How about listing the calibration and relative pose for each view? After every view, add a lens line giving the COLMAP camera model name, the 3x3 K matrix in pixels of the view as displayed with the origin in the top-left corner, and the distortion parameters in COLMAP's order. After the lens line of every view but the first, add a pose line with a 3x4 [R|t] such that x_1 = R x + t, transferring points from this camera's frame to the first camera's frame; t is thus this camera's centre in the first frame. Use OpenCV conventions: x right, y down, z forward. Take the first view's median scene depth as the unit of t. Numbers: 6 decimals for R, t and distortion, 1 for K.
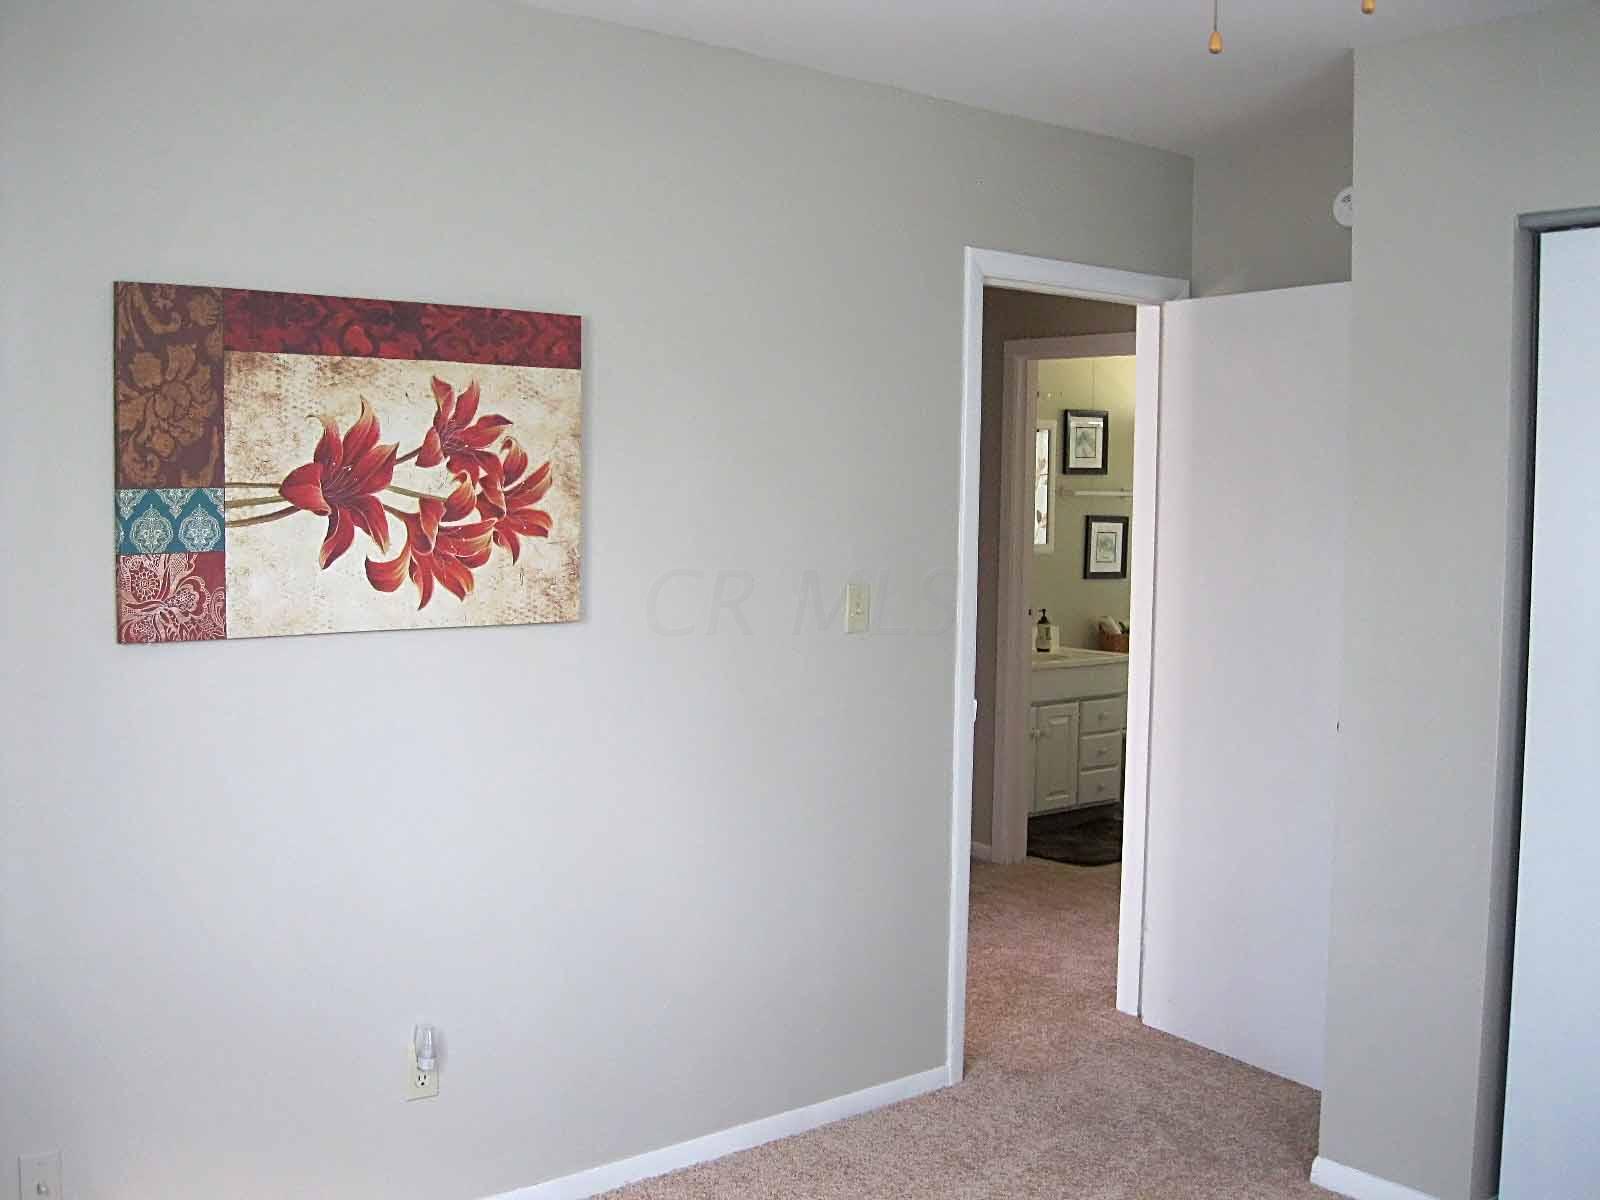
lens RADIAL K [[1620.8, 0, 796.3], [0, 1620.8, 600.4], [0, 0, 1]] dist [-0.097428, 0.000000]
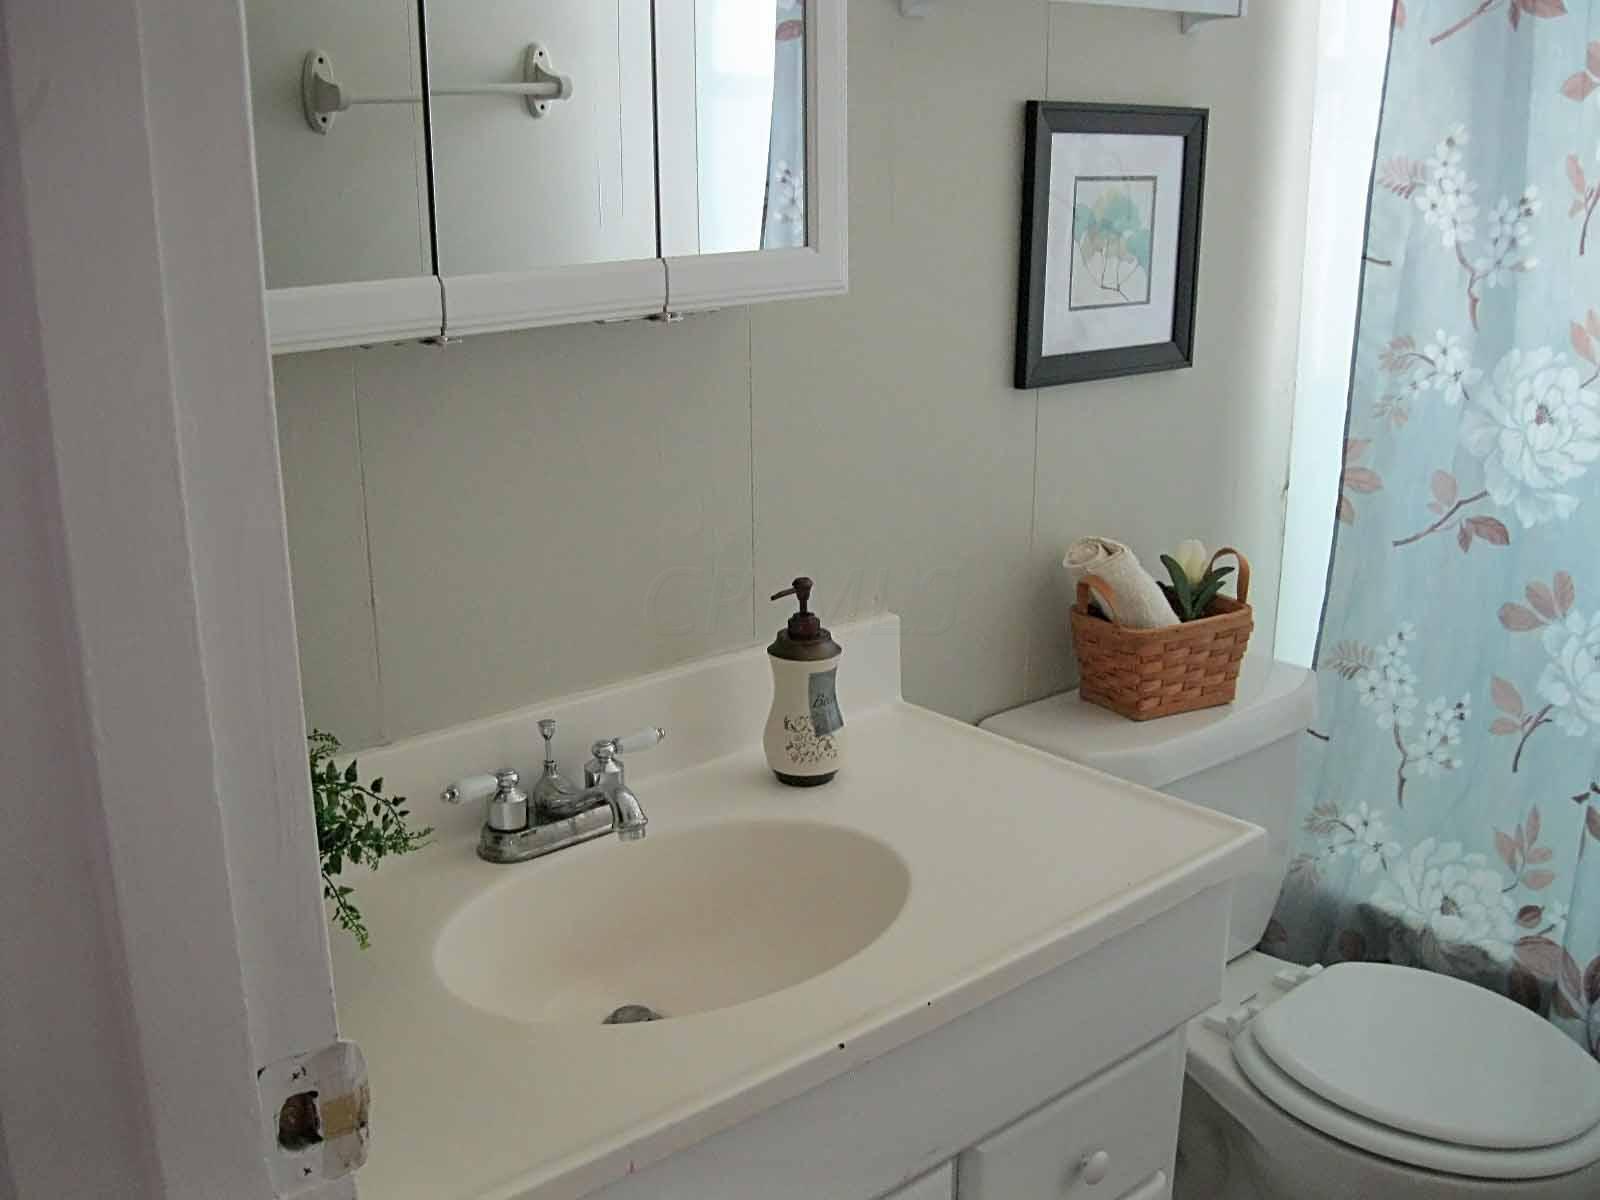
lens RADIAL K [[1620.8, 0, 799.2], [0, 1620.8, 607.2], [0, 0, 1]] dist [-0.097428, 0.000000]
pose [[0.999658, -0.024104, 0.010191, 0.144253], [0.021239, 0.974769, 0.222205, -0.034451], [-0.015290, -0.221913, 0.974947, 0.769713]]
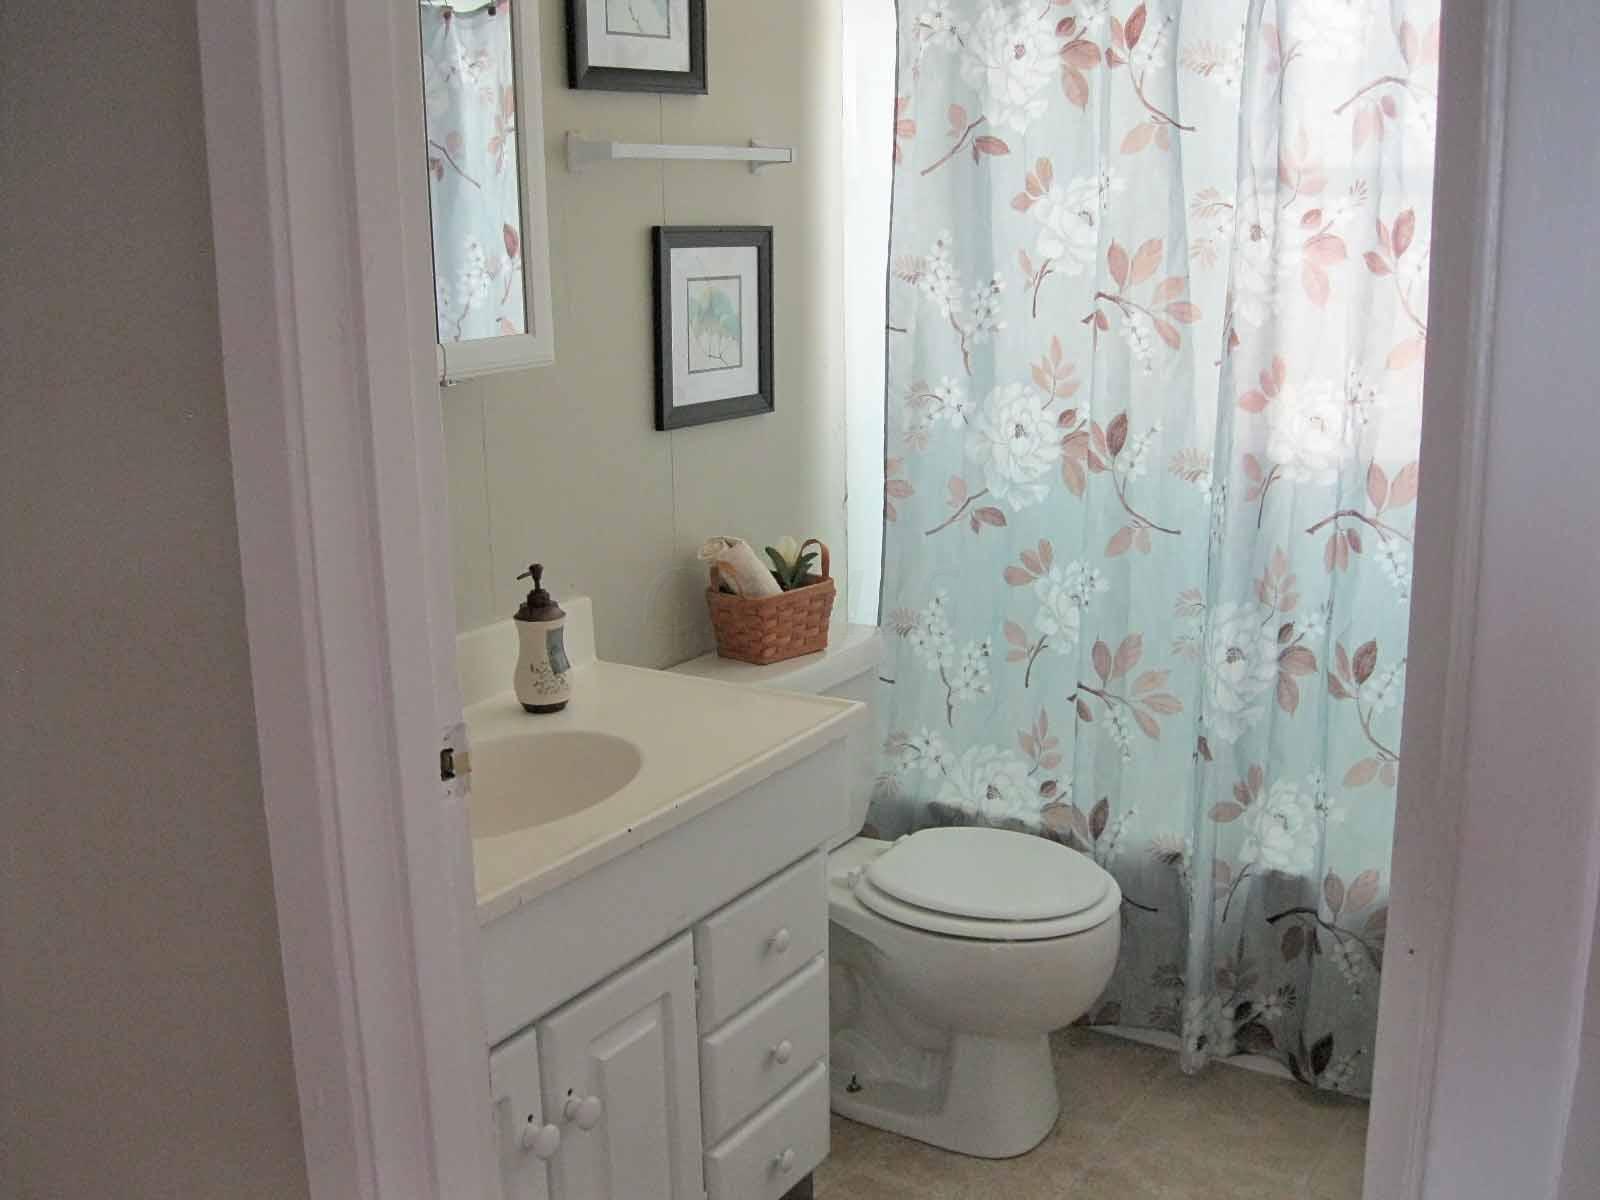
lens RADIAL K [[1620.8, 0, 799.6], [0, 1620.8, 593.0], [0, 0, 1]] dist [-0.097428, 0.000000]
pose [[0.952507, -0.100261, 0.287538, 0.110248], [0.051999, 0.983927, 0.170832, -0.034669], [-0.300044, -0.147767, 0.942411, 0.686642]]
